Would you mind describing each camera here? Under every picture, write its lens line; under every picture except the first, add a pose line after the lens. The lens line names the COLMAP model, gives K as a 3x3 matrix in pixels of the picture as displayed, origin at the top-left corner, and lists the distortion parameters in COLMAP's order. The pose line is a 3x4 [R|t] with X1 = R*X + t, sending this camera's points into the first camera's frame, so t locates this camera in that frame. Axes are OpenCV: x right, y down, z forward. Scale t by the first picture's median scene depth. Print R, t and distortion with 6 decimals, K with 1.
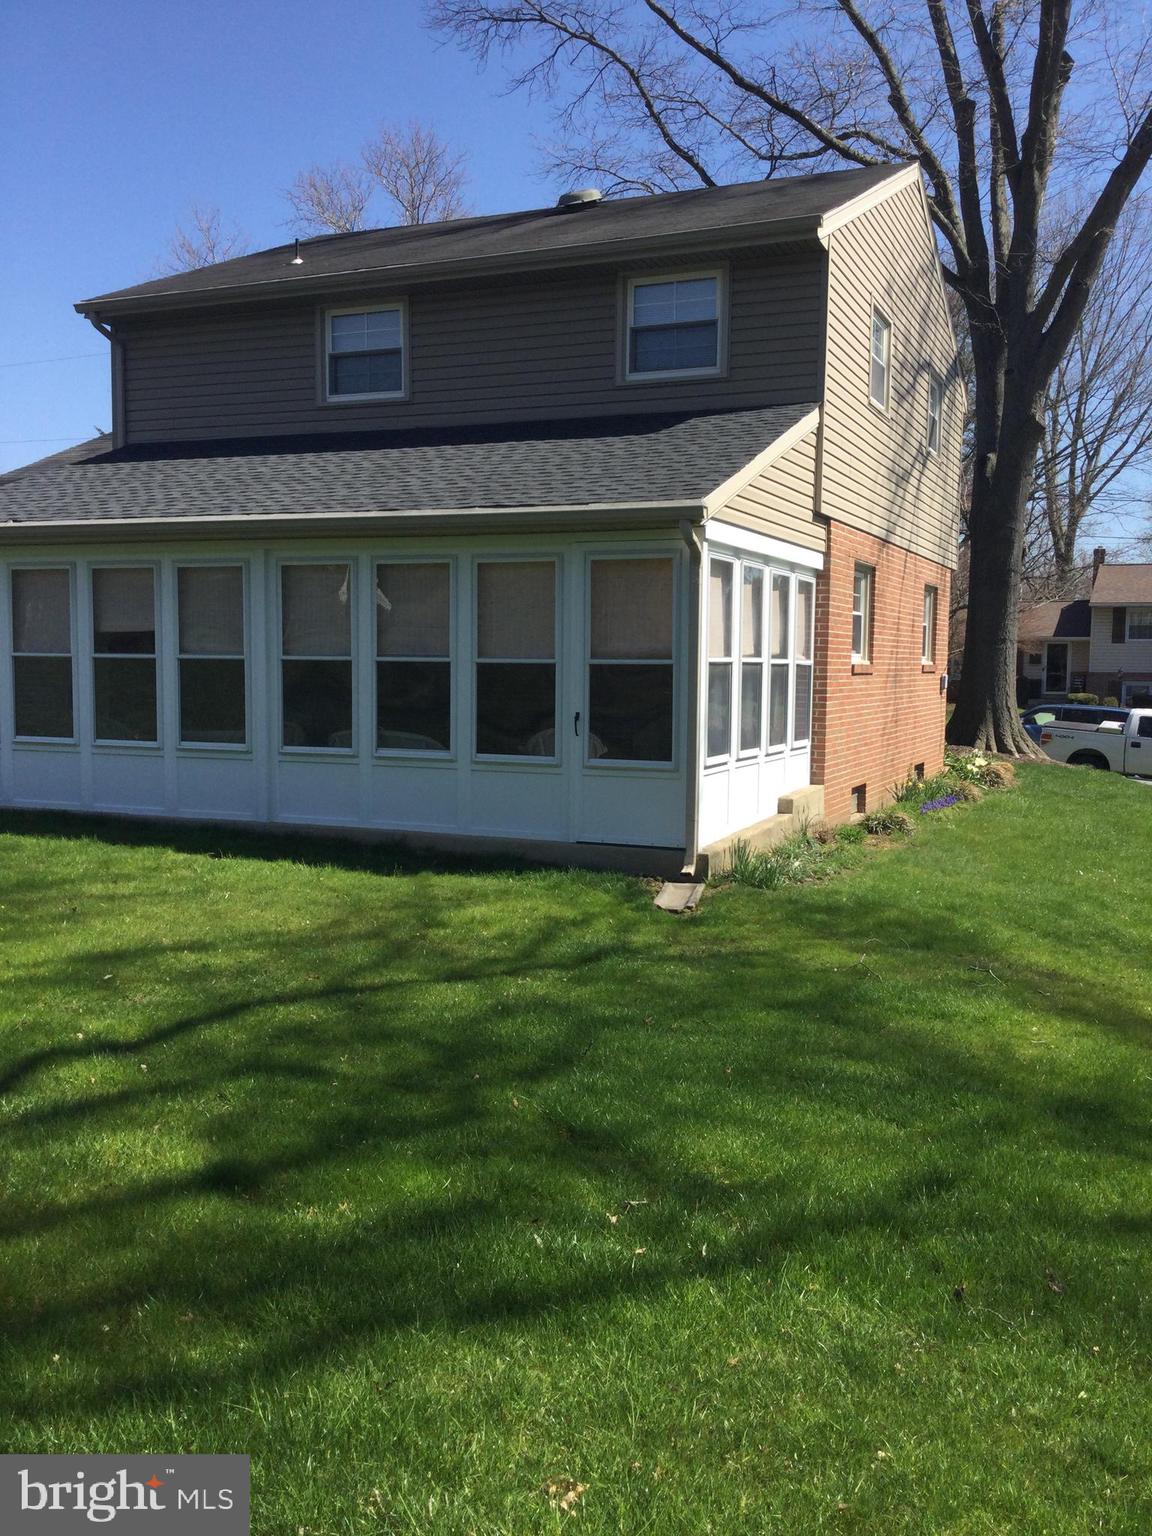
lens RADIAL K [[1396.4, 0, 582.2], [0, 1396.4, 777.8], [0, 0, 1]] dist [0.116498, -0.208473]
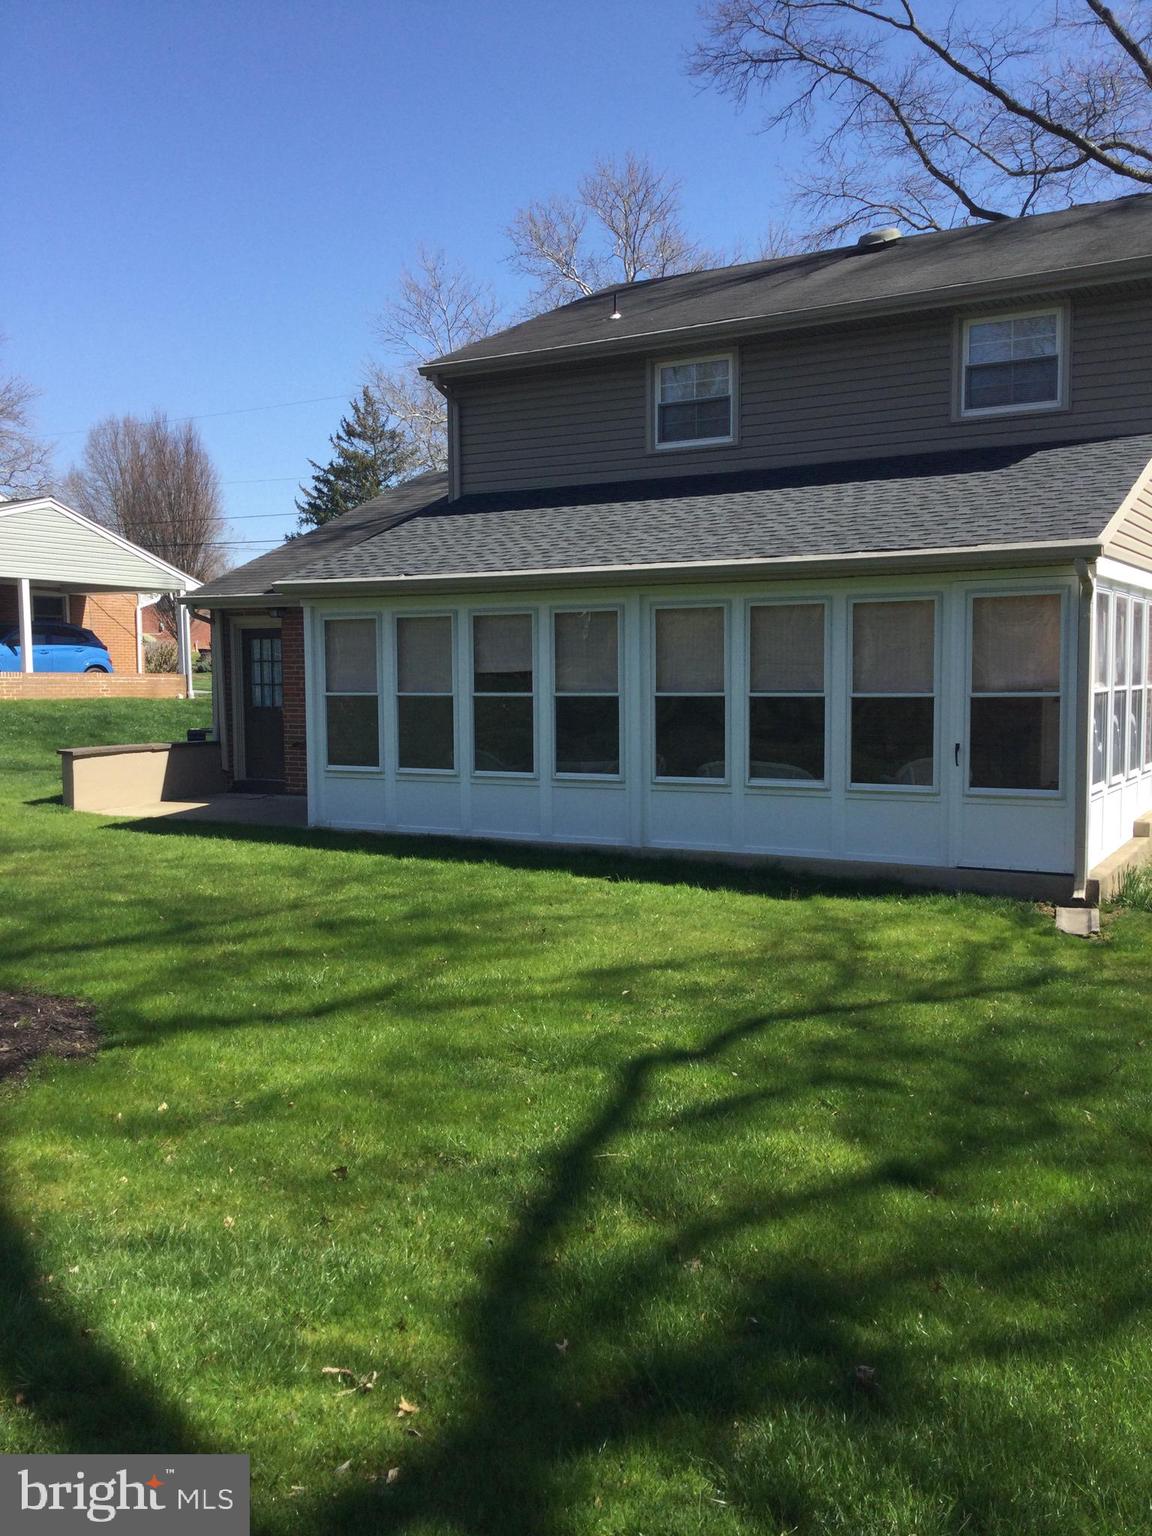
lens RADIAL K [[1369.5, 0, 623.8], [0, 1369.5, 787.1], [0, 0, 1]] dist [0.082355, -0.135834]
pose [[0.990224, -0.008593, -0.139221, -0.093071], [0.007931, 0.999954, -0.005306, -0.009125], [0.139260, 0.004150, 0.990247, -0.045536]]
